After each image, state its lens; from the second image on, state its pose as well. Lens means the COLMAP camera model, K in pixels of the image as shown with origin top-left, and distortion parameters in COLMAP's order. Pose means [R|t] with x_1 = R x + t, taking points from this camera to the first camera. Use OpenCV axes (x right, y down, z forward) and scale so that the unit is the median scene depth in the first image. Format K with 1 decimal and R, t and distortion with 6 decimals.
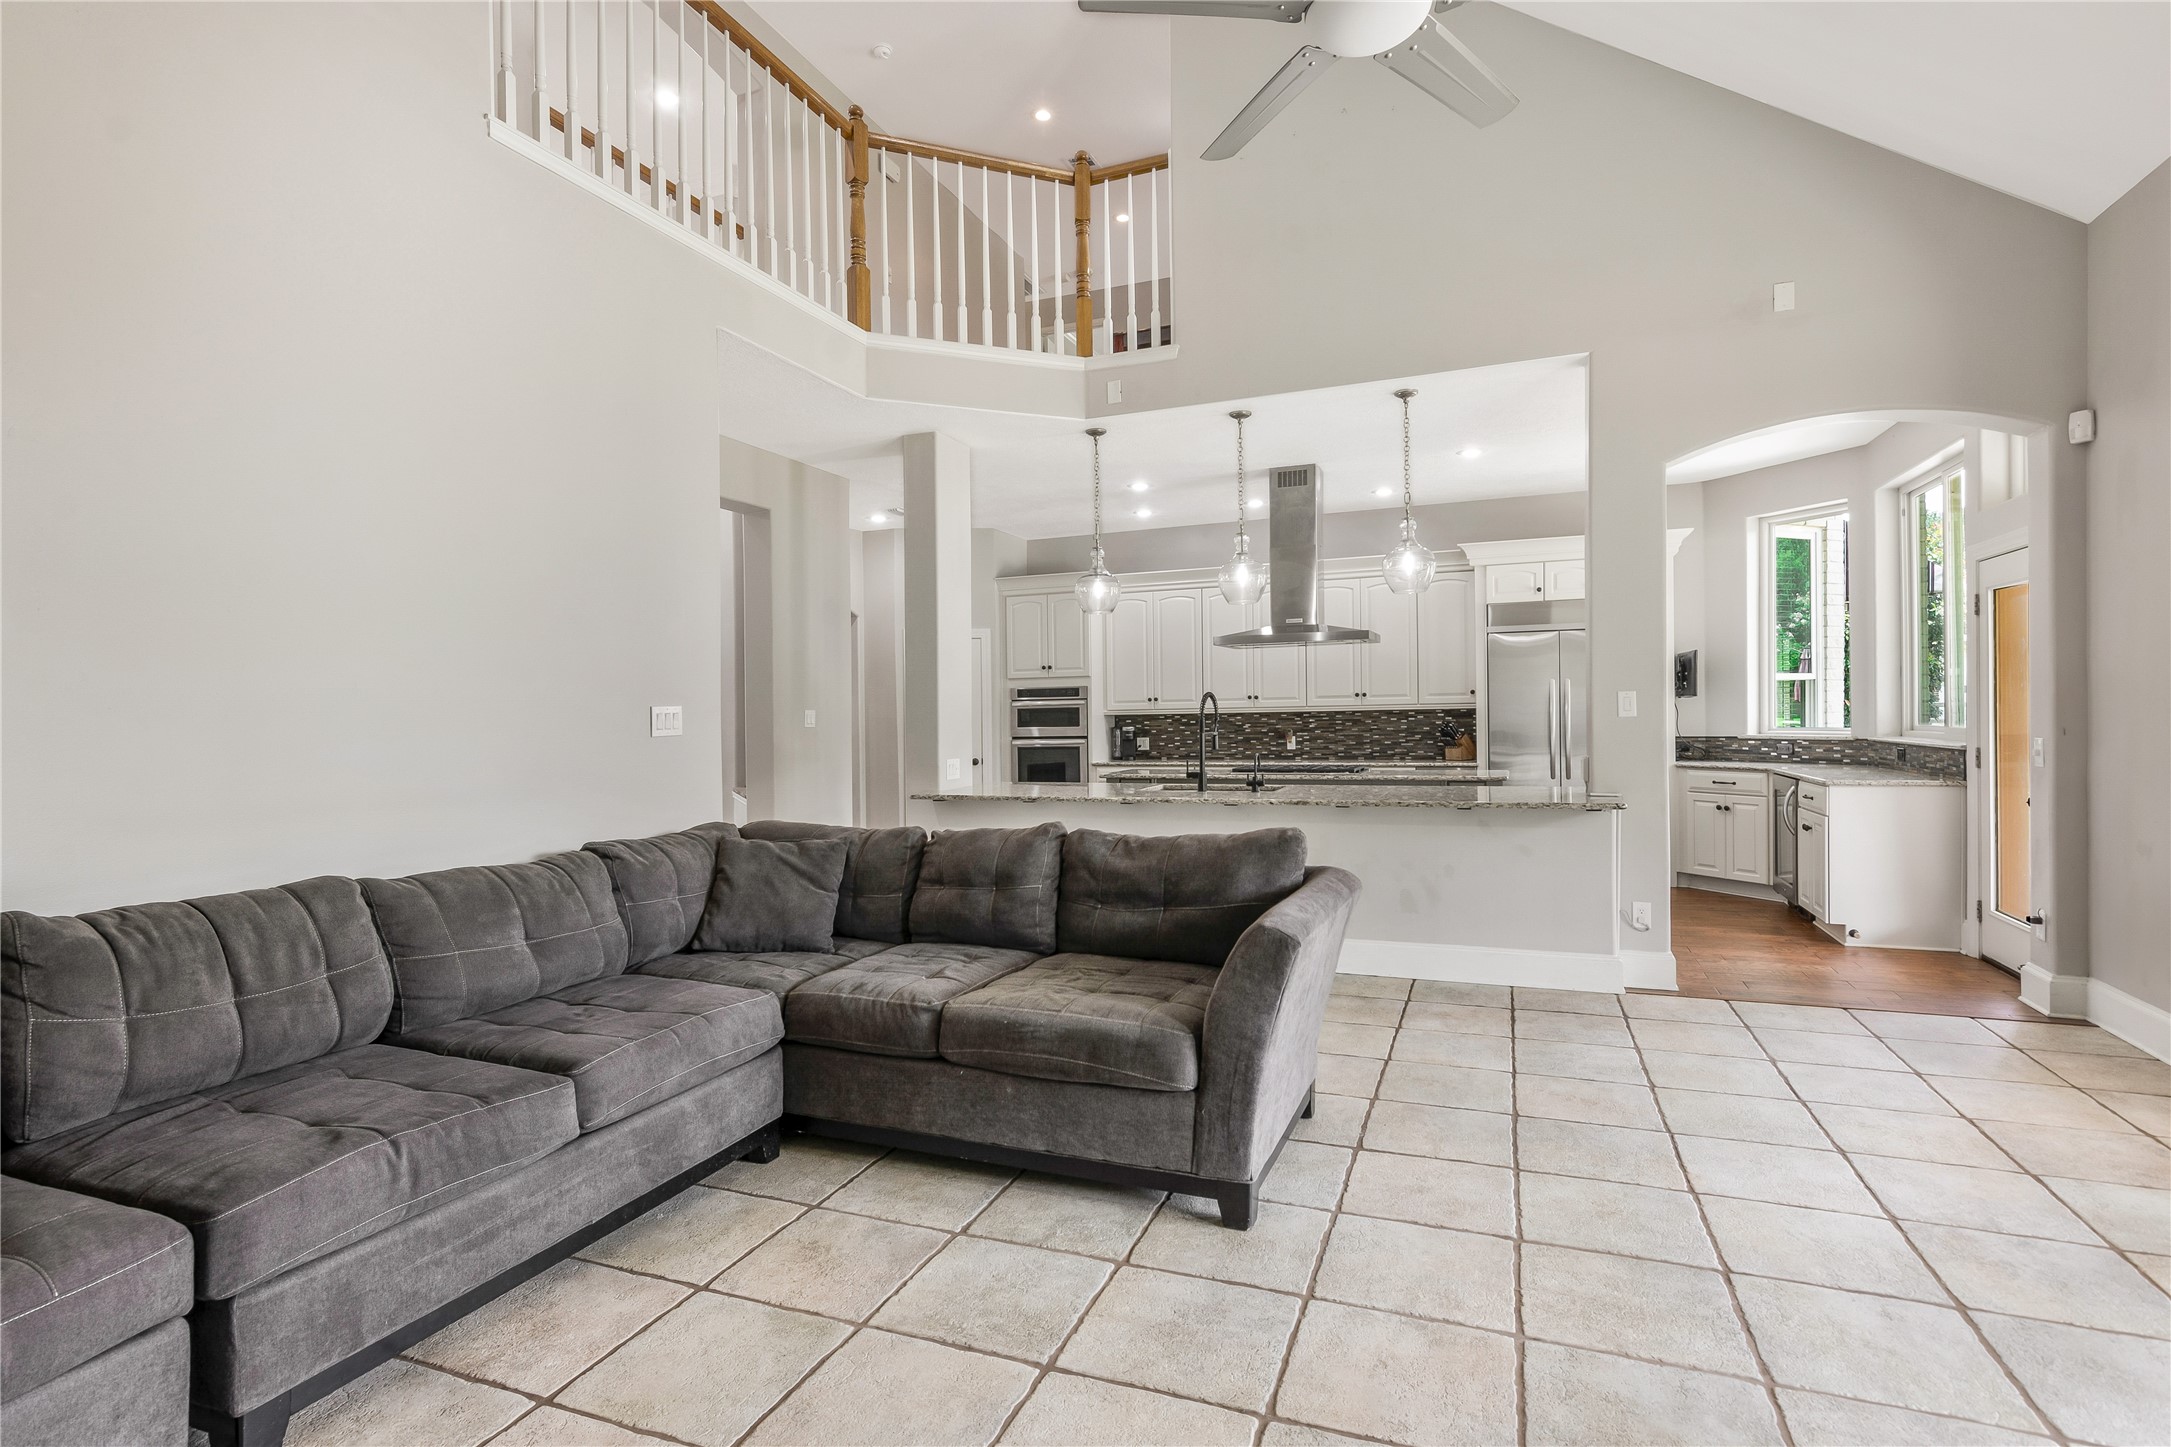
lens RADIAL K [[1092.0, 0, 1079.8], [0, 1092.0, 710.8], [0, 0, 1]] dist [-0.001893, -0.000099]
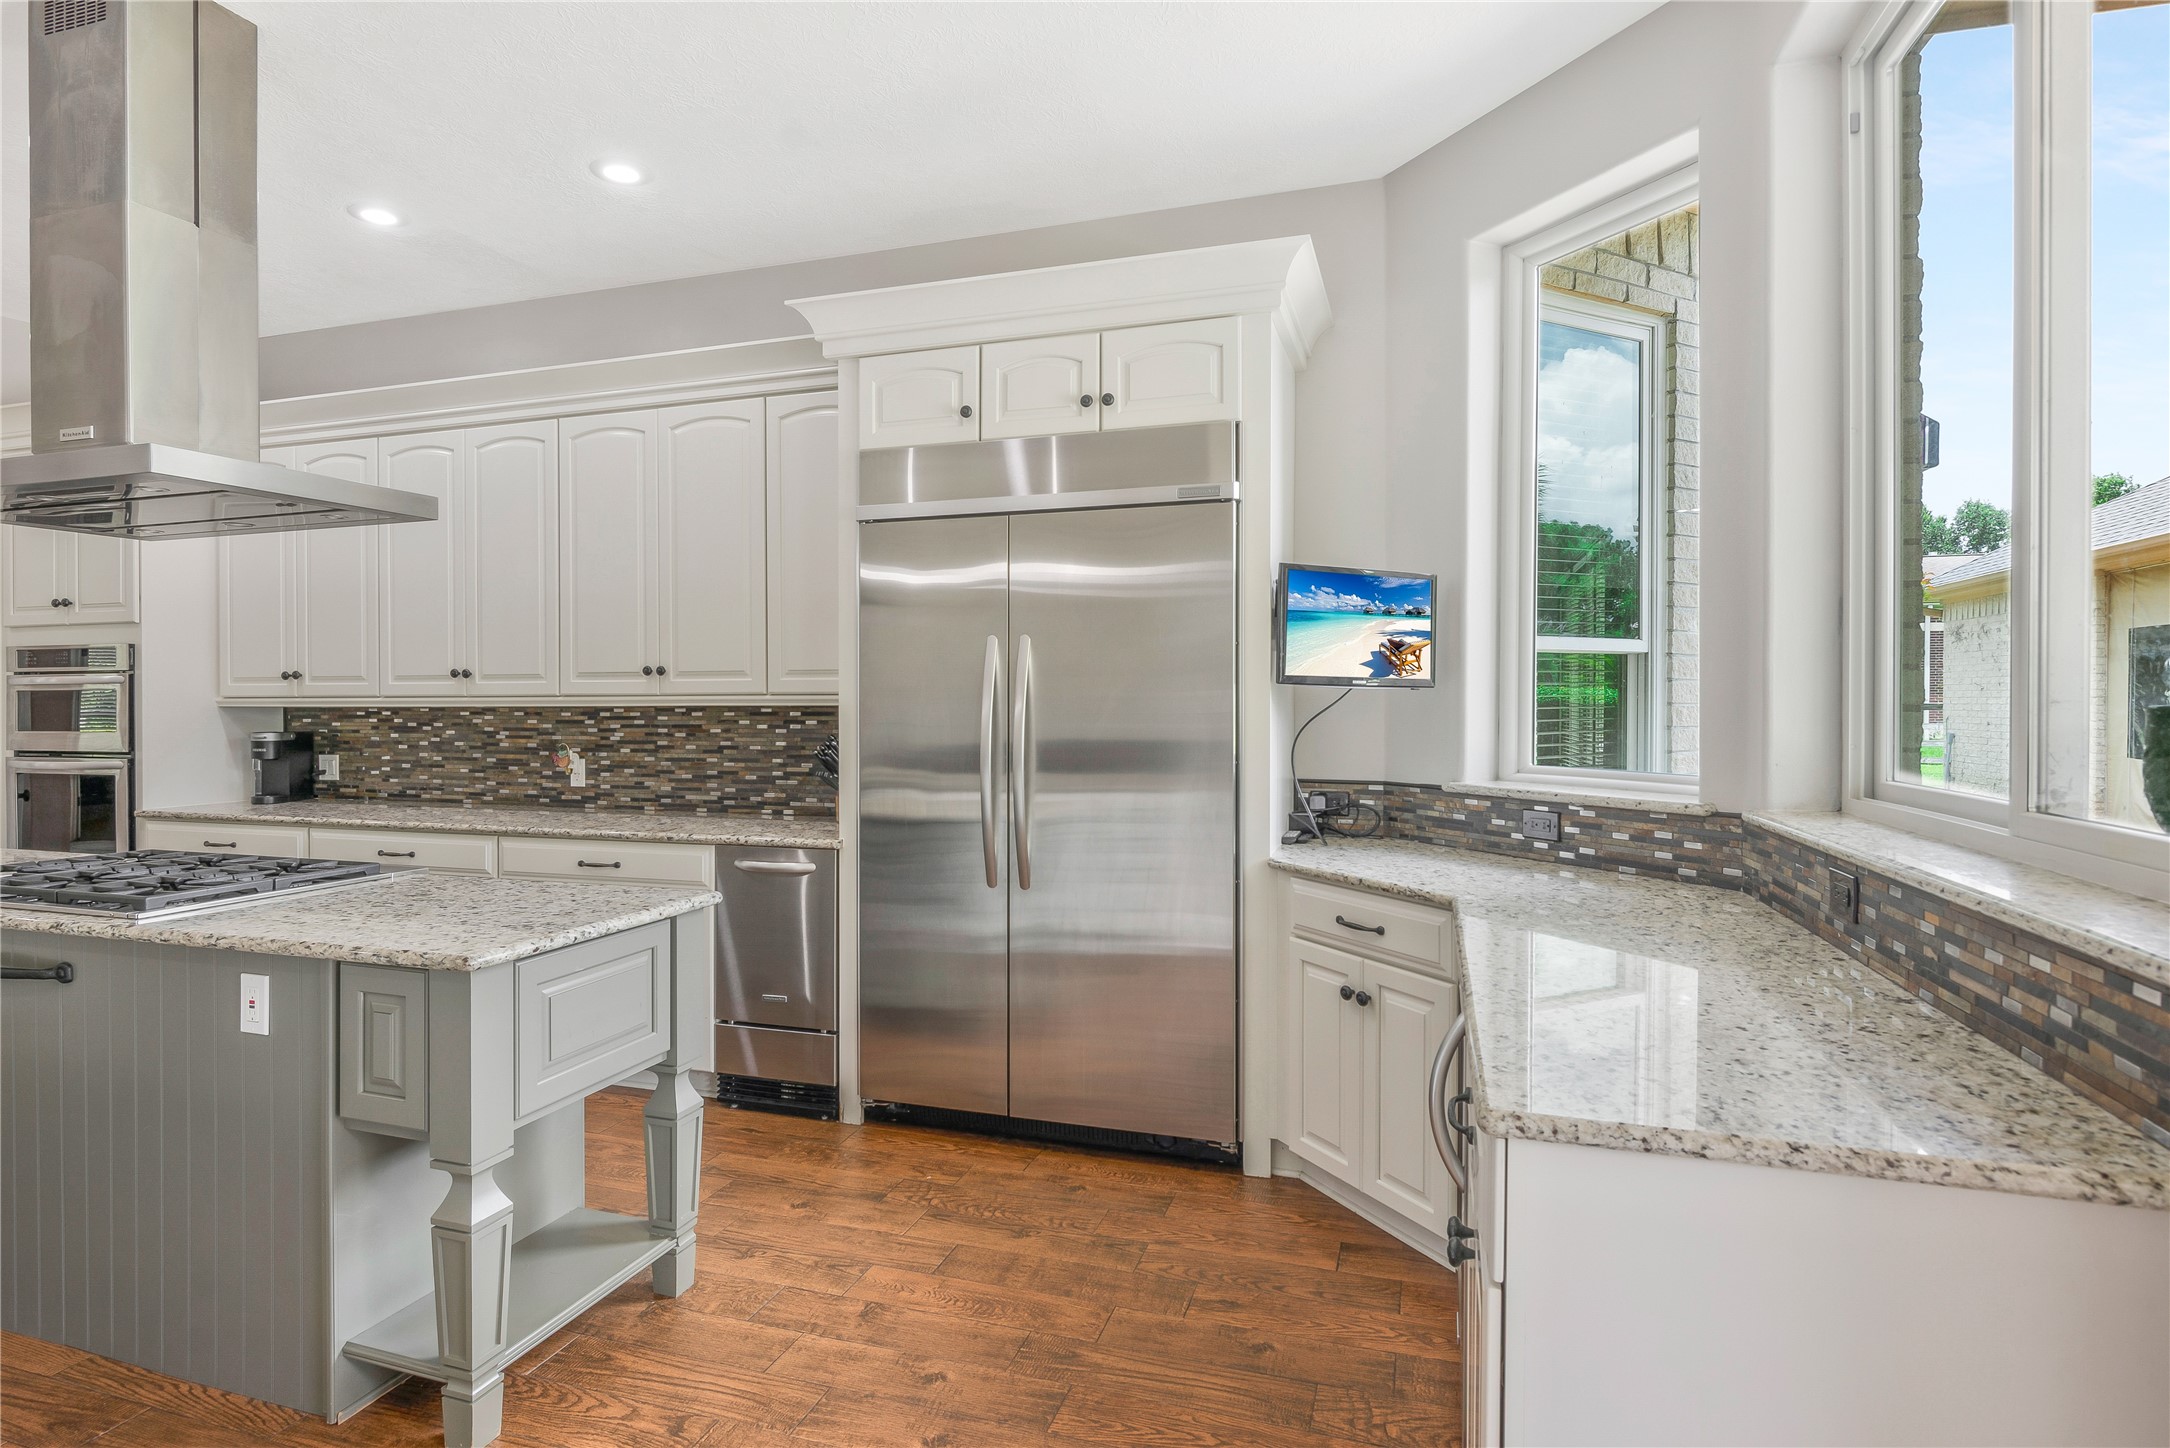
lens RADIAL K [[1130.0, 0, 1078.2], [0, 1130.0, 700.8], [0, 0, 1]] dist [-0.005286, -0.000446]
pose [[0.997870, 0.016580, 0.063098, 0.392477], [-0.016534, 0.999863, -0.001264, -0.004632], [-0.063110, 0.000218, 0.998007, 0.527431]]
